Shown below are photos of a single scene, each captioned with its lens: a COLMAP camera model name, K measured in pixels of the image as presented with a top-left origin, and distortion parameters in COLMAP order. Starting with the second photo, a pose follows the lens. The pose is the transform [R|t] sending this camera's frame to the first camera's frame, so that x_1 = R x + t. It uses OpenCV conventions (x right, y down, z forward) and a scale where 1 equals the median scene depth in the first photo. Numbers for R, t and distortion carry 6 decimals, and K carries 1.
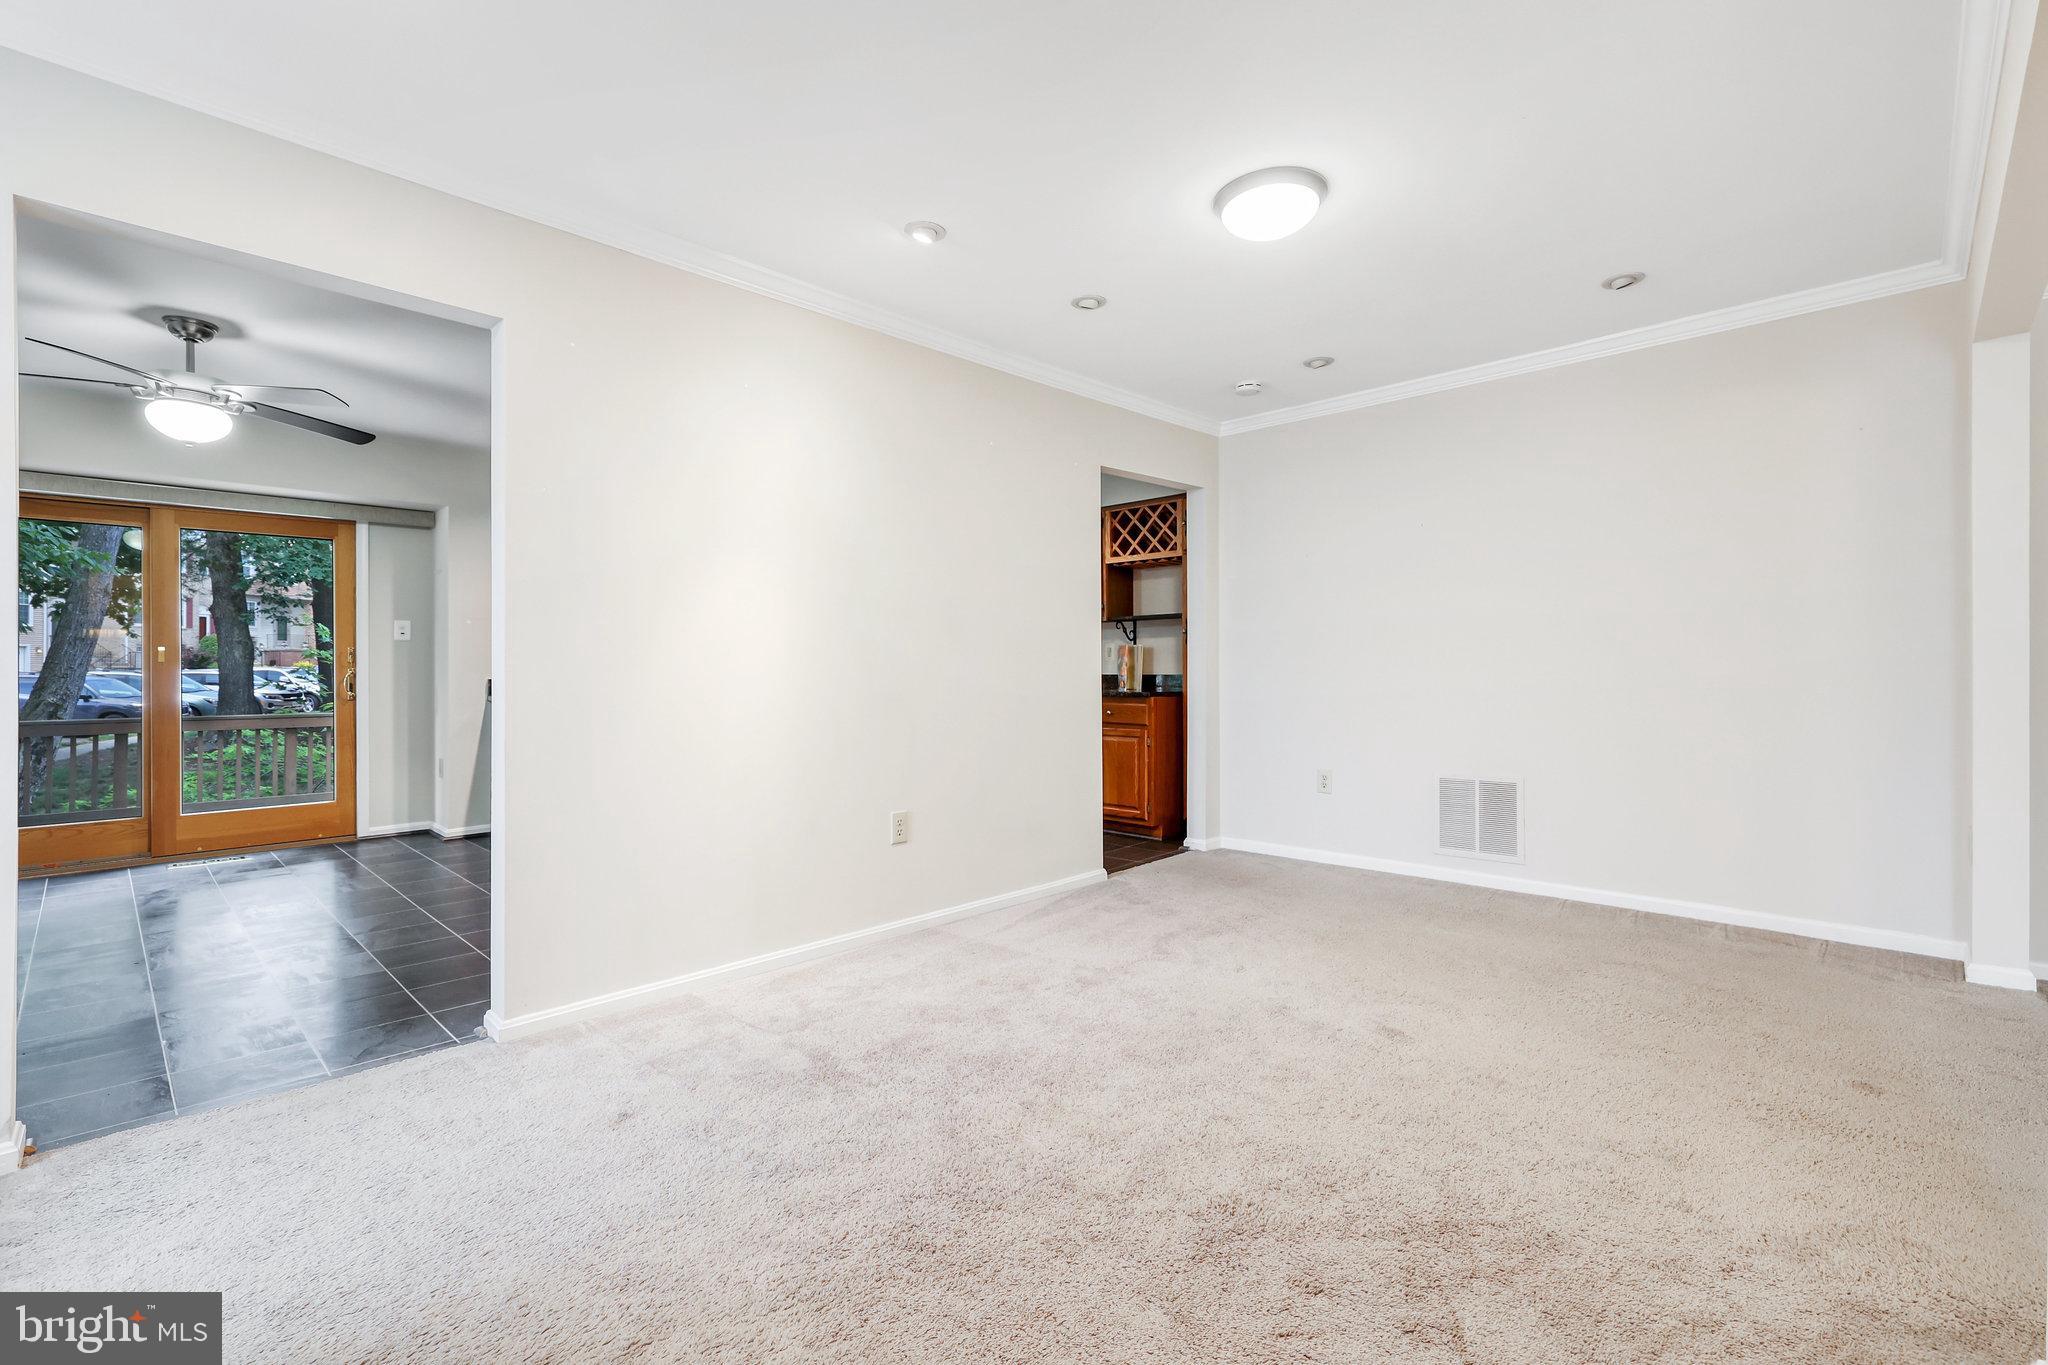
lens RADIAL K [[901.2, 0, 1033.2], [0, 901.2, 674.0], [0, 0, 1]] dist [0.004542, -0.000471]
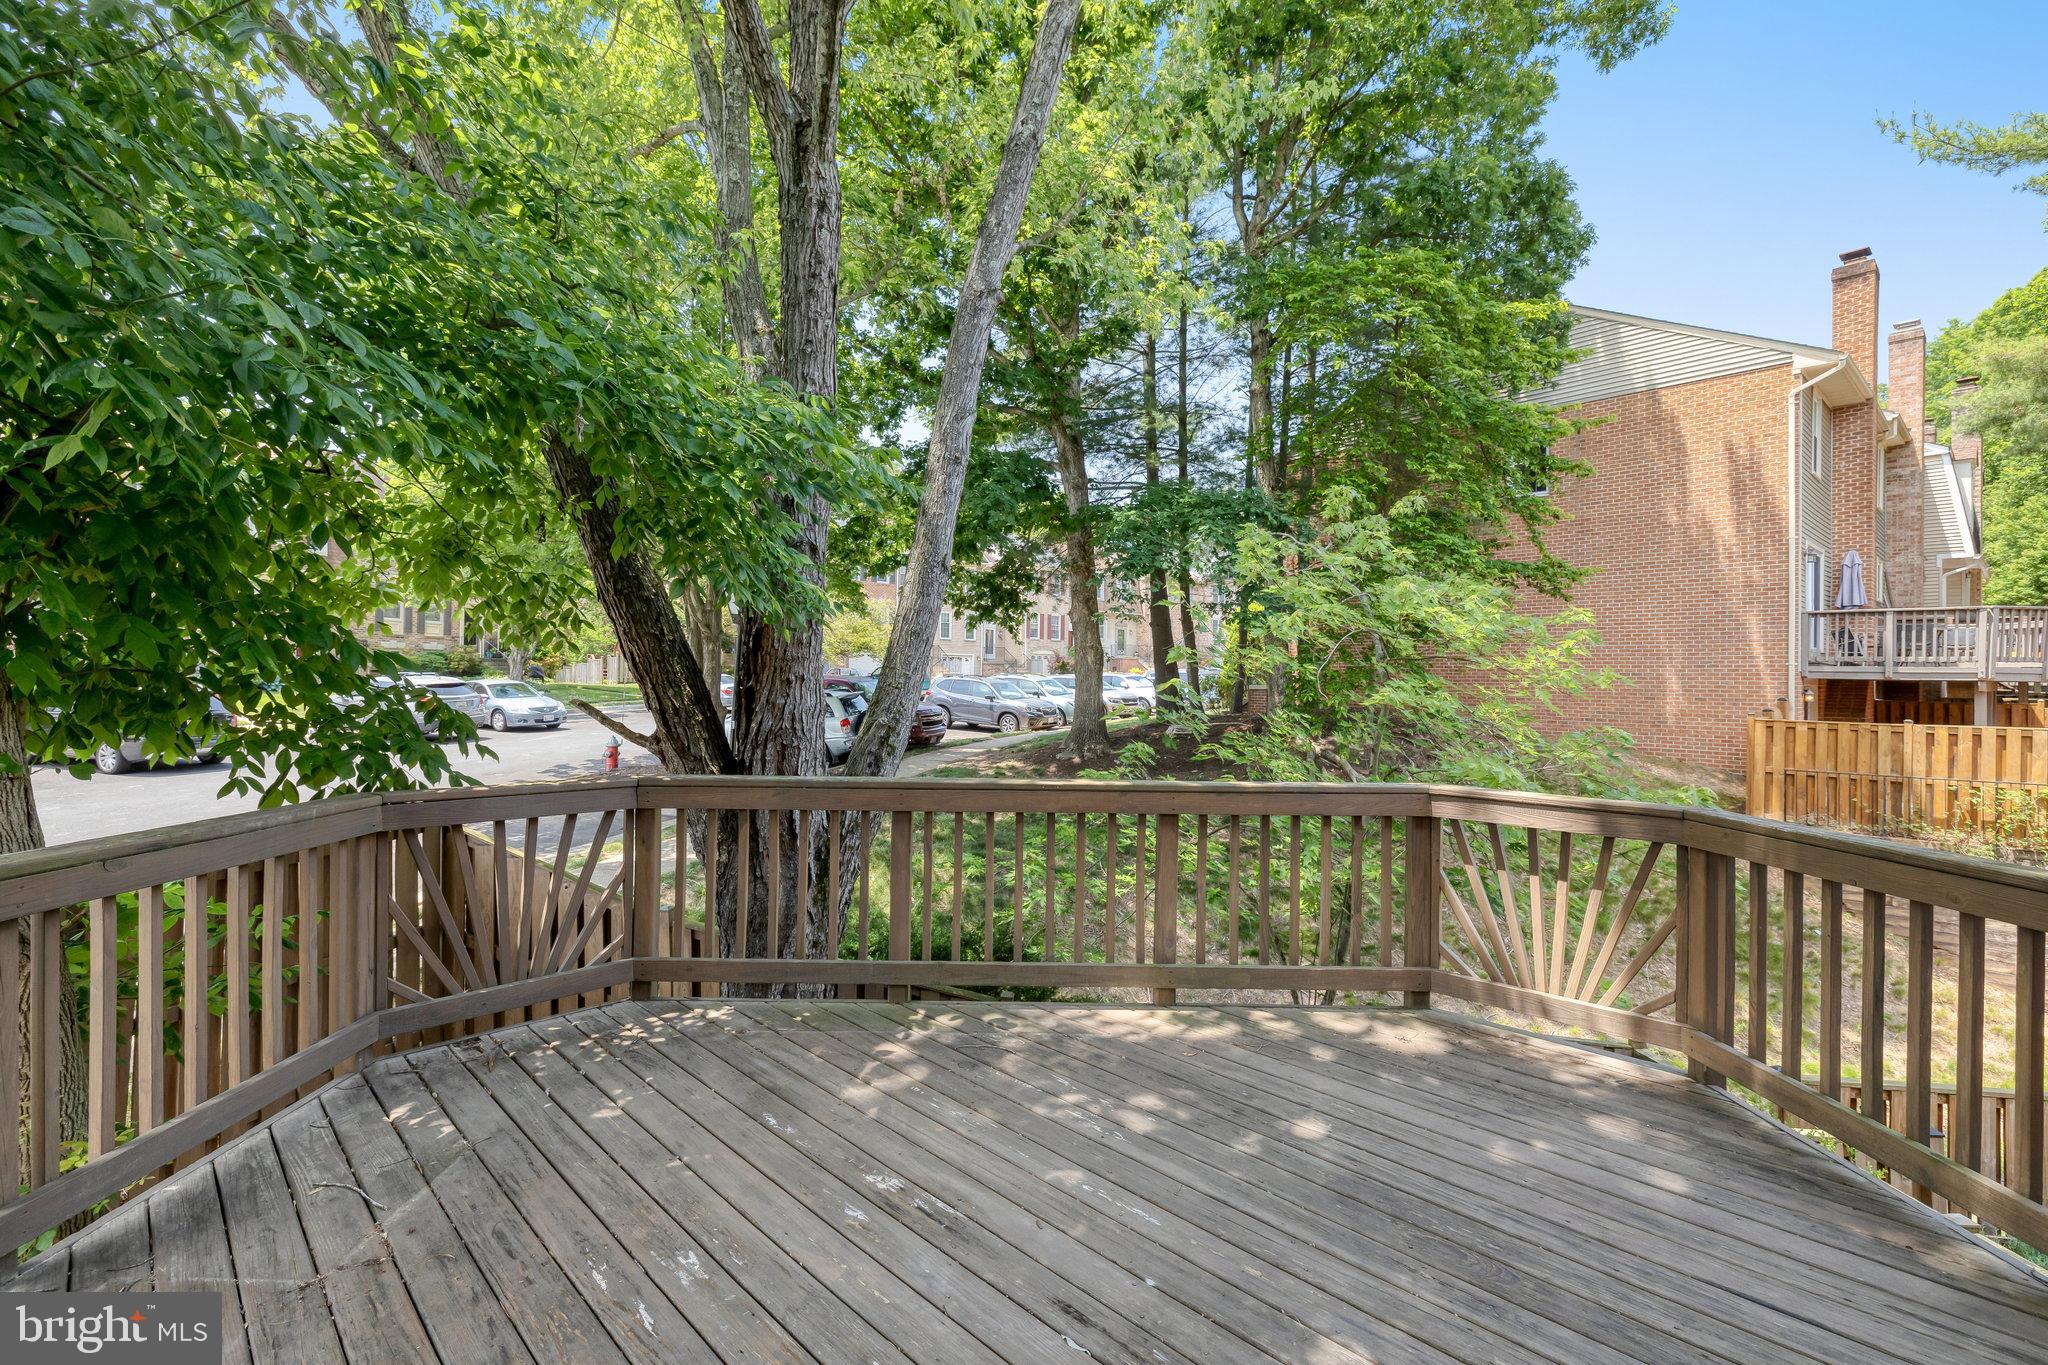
lens RADIAL K [[901.2, 0, 1033.2], [0, 901.2, 674.0], [0, 0, 1]] dist [0.004542, -0.000471]
pose [[0.705029, 0.008447, -0.709128, -0.788858], [-0.014823, 0.999886, -0.002827, -0.013579], [0.709023, 0.012505, 0.705074, 0.912039]]
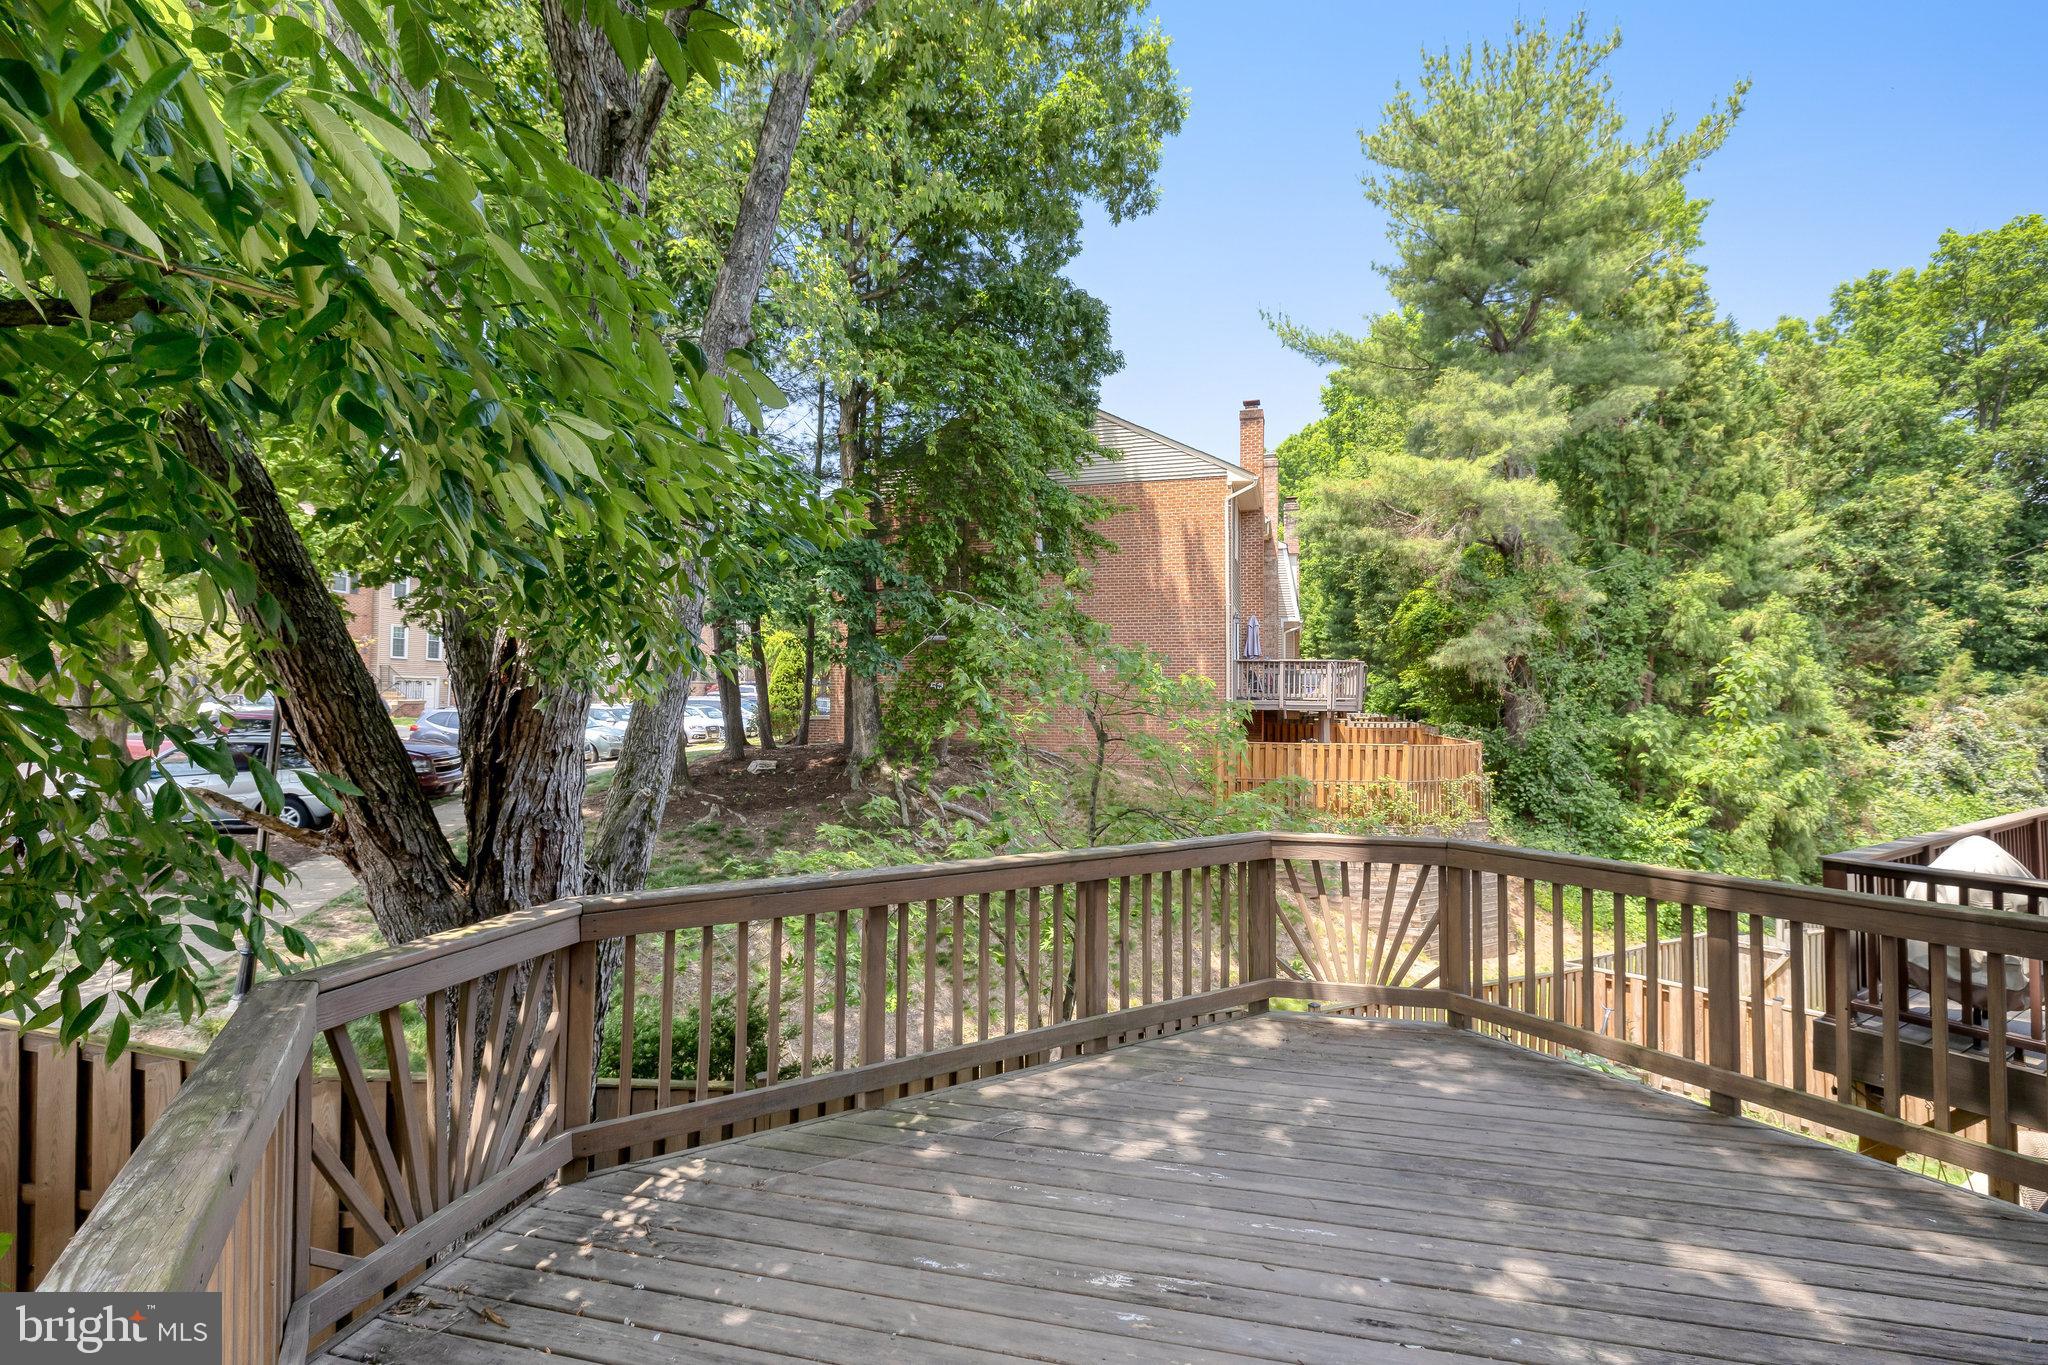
lens RADIAL K [[887.7, 0, 1025.0], [0, 887.7, 679.3], [0, 0, 1]] dist [0.001564, -0.000313]
pose [[0.970923, 0.004215, -0.239357, -1.068244], [-0.011321, 0.999535, -0.028324, -0.054389], [0.239126, 0.030210, 0.970518, 0.729668]]
